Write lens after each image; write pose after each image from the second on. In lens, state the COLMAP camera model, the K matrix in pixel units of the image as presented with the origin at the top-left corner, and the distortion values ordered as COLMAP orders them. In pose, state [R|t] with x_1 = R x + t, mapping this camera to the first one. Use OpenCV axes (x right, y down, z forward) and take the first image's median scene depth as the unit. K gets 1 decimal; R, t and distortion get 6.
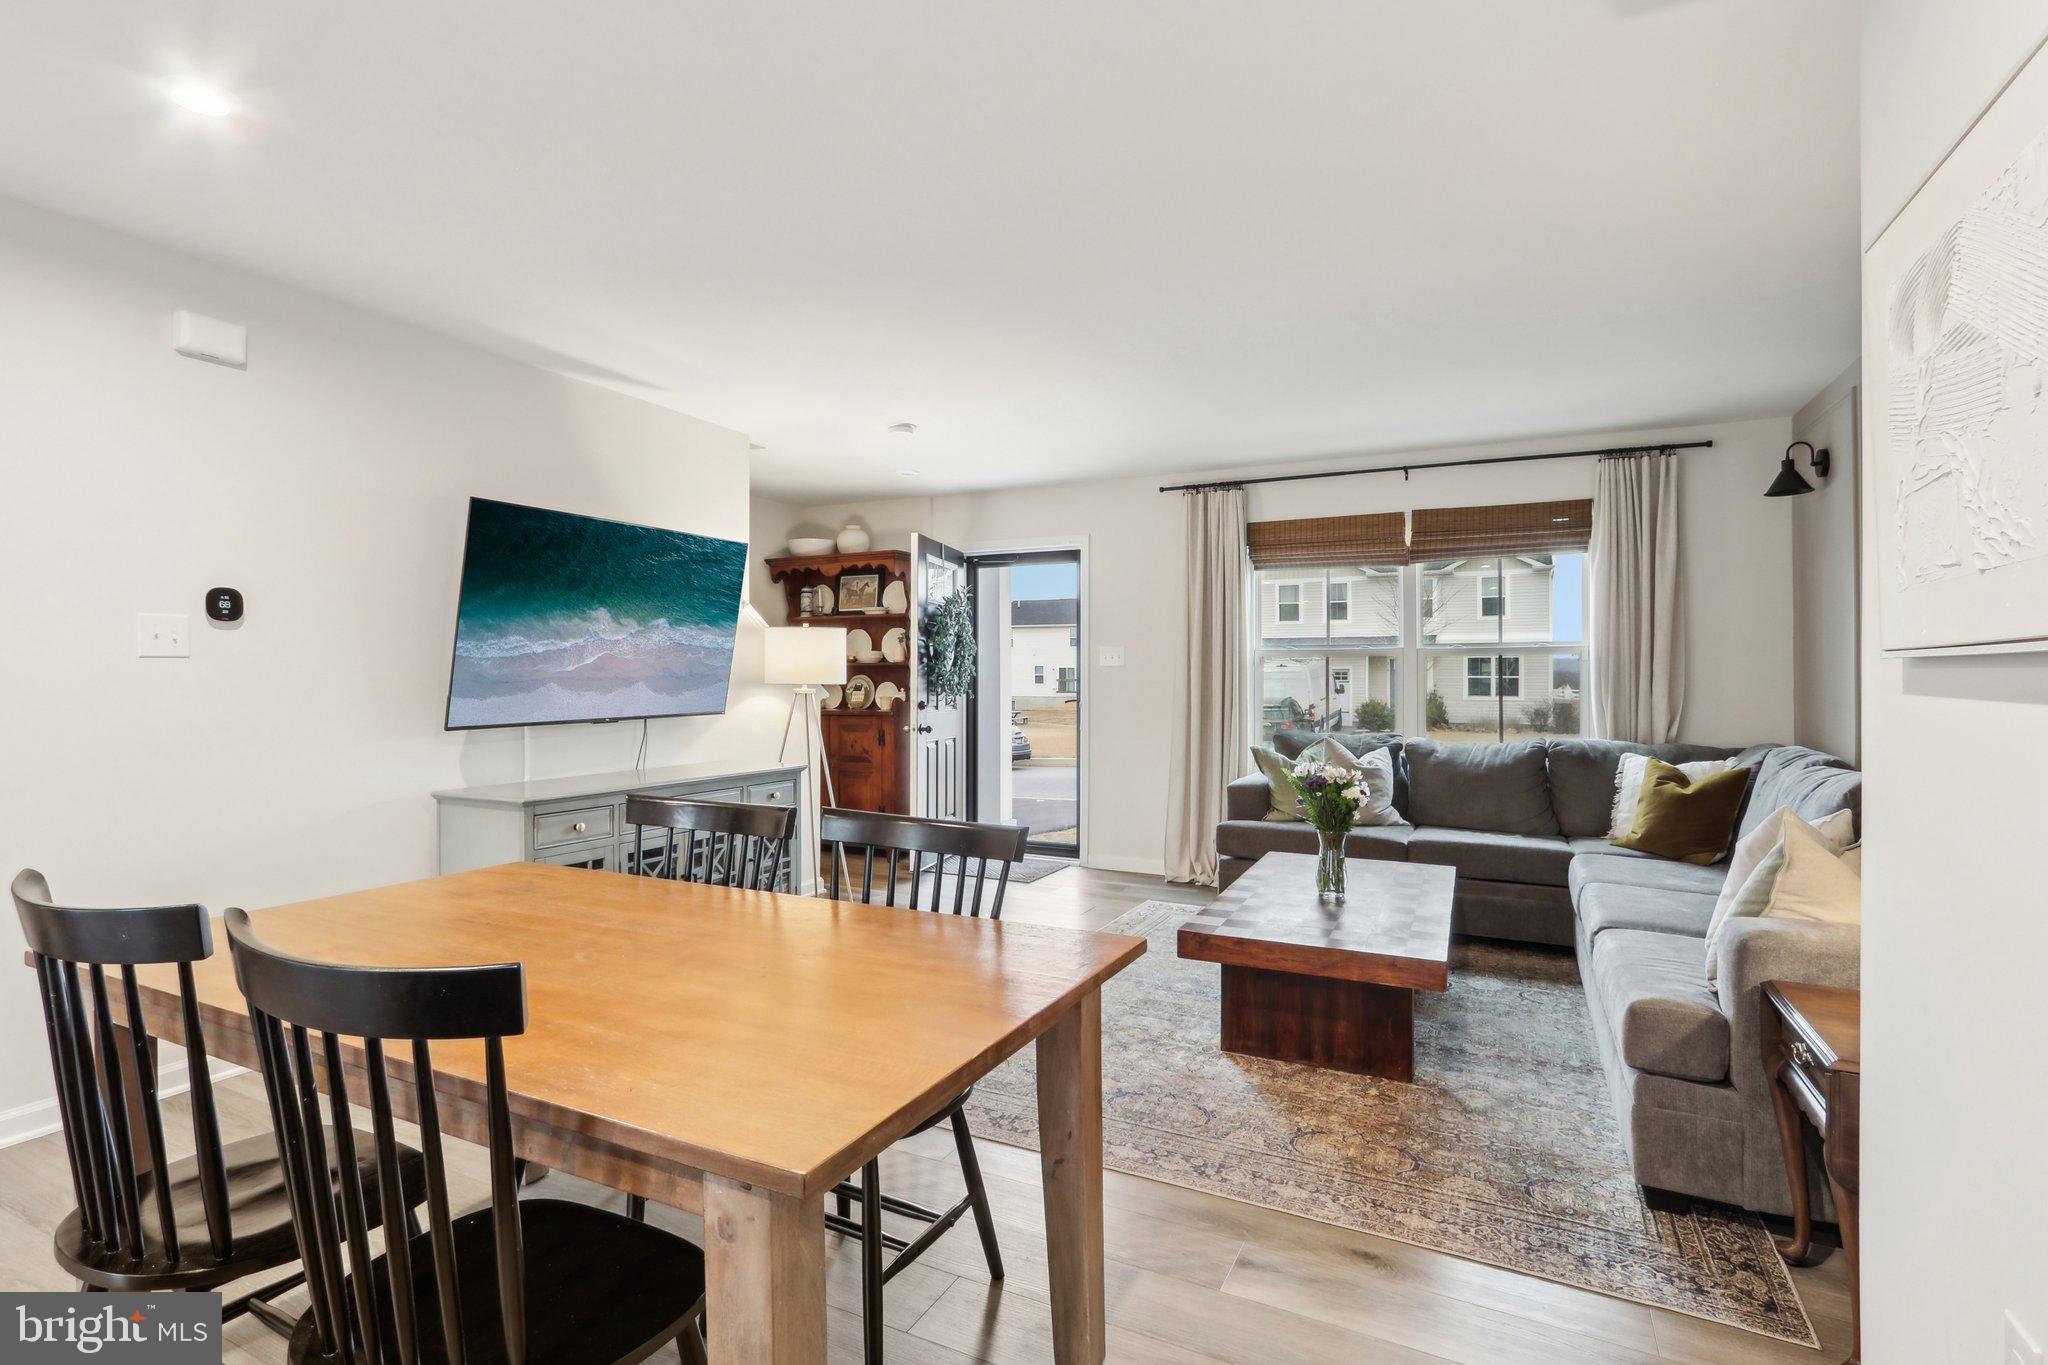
lens RADIAL K [[991.3, 0, 999.4], [0, 991.3, 641.7], [0, 0, 1]] dist [-0.015896, 0.004065]
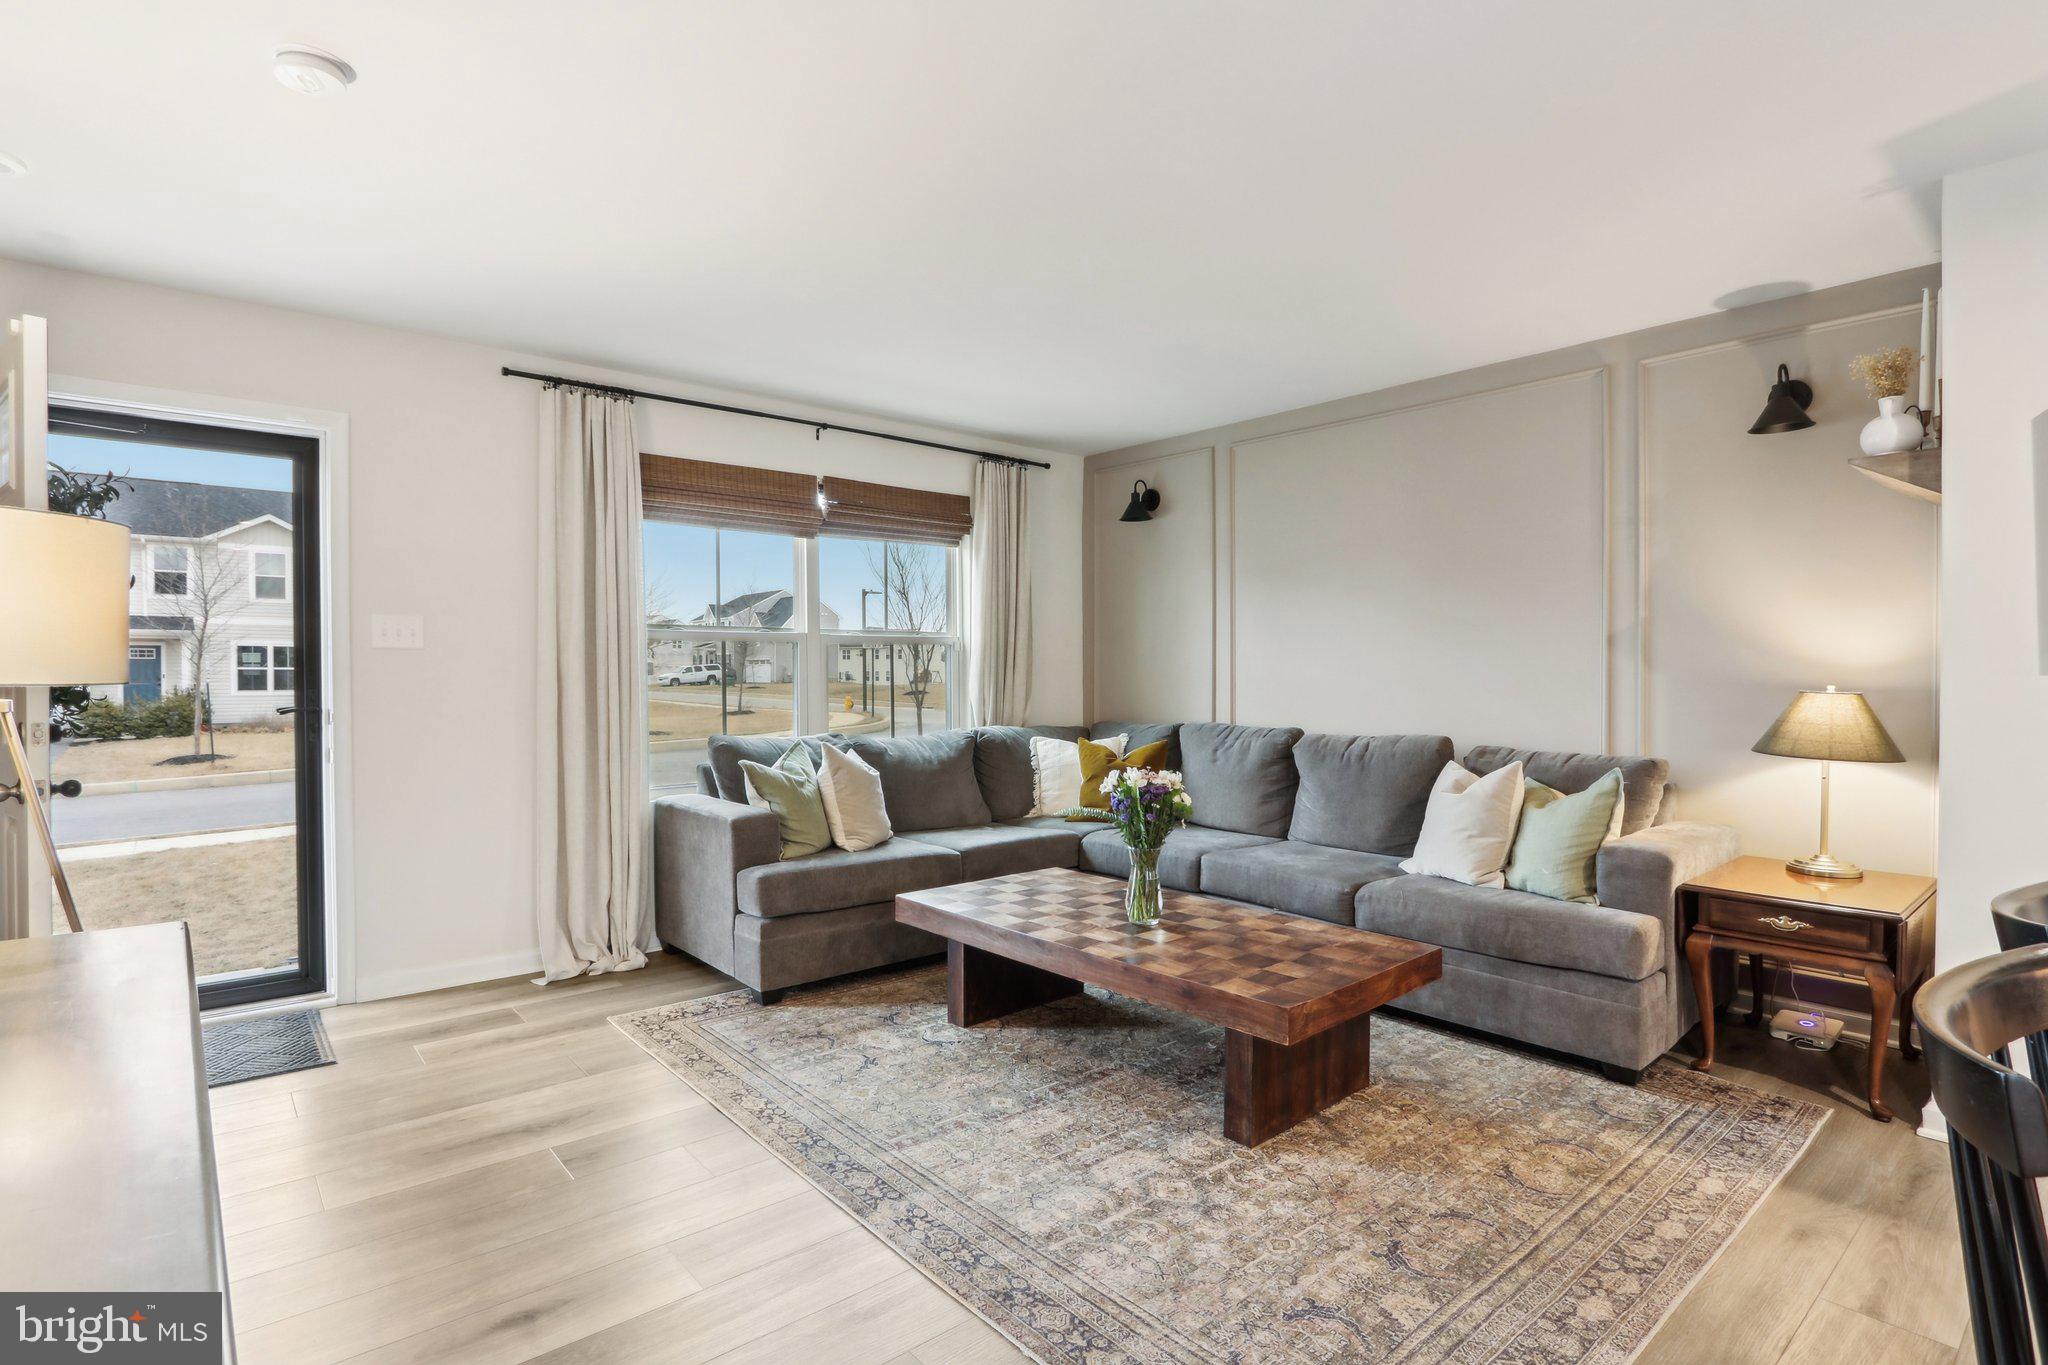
lens RADIAL K [[991.3, 0, 1003.4], [0, 991.3, 659.3], [0, 0, 1]] dist [-0.015896, 0.004065]
pose [[0.384985, 0.005136, 0.922908, -0.362003], [-0.029681, 0.999536, 0.006818, 0.019887], [-0.922445, -0.030018, 0.384959, 0.571958]]
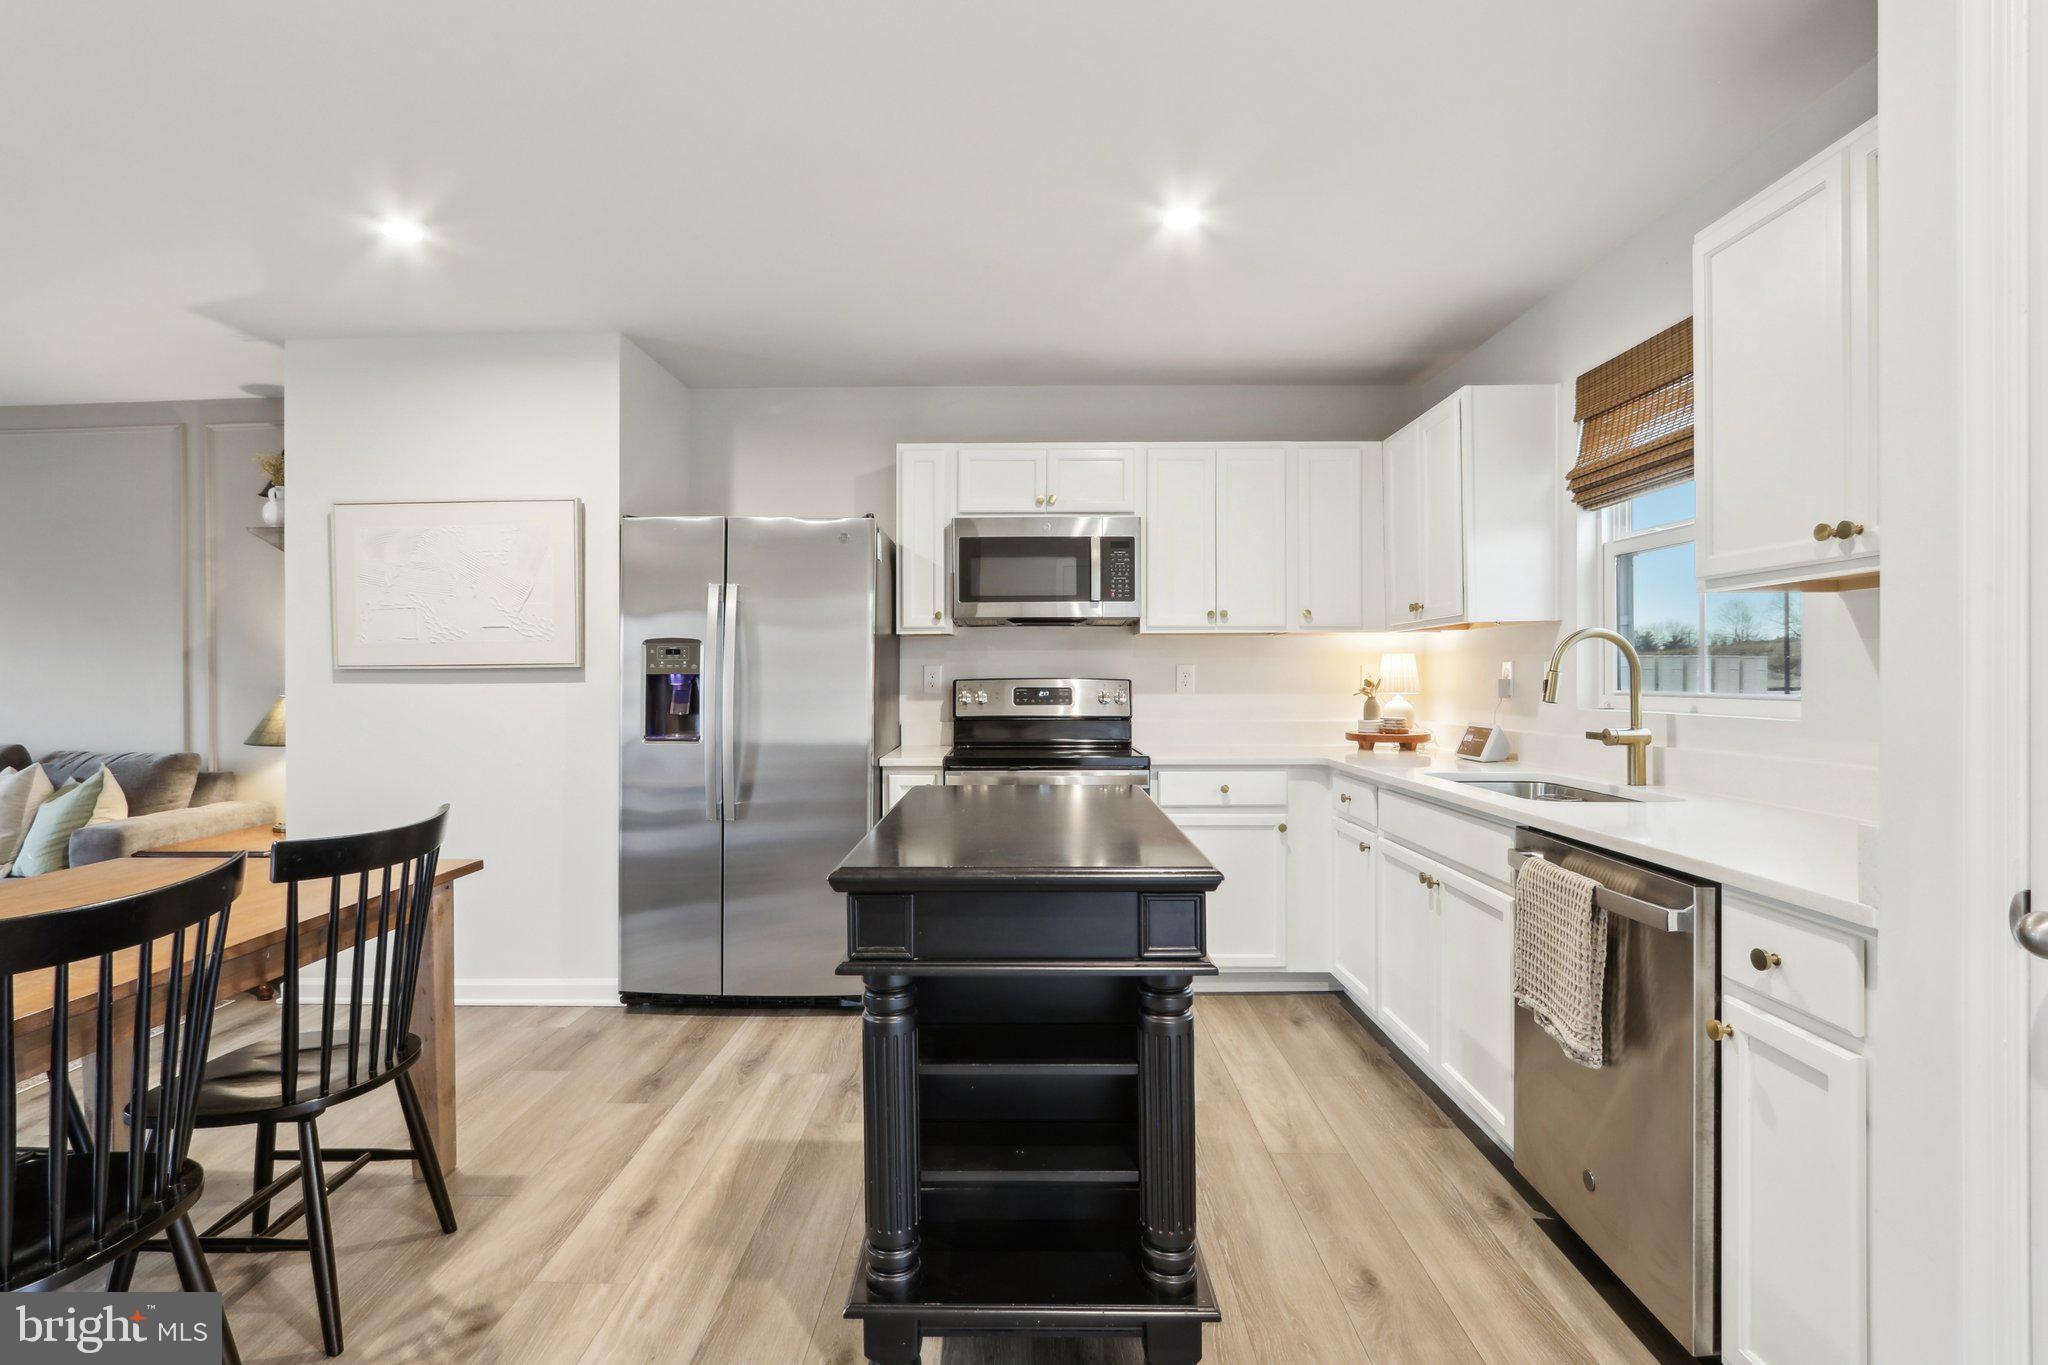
lens RADIAL K [[991.3, 0, 993.1], [0, 991.3, 665.7], [0, 0, 1]] dist [-0.015896, 0.004065]
pose [[-0.424211, 0.001096, 0.905563, -0.596776], [-0.029947, 0.999435, -0.015239, -0.000193], [-0.905068, -0.033584, -0.423939, 0.151439]]
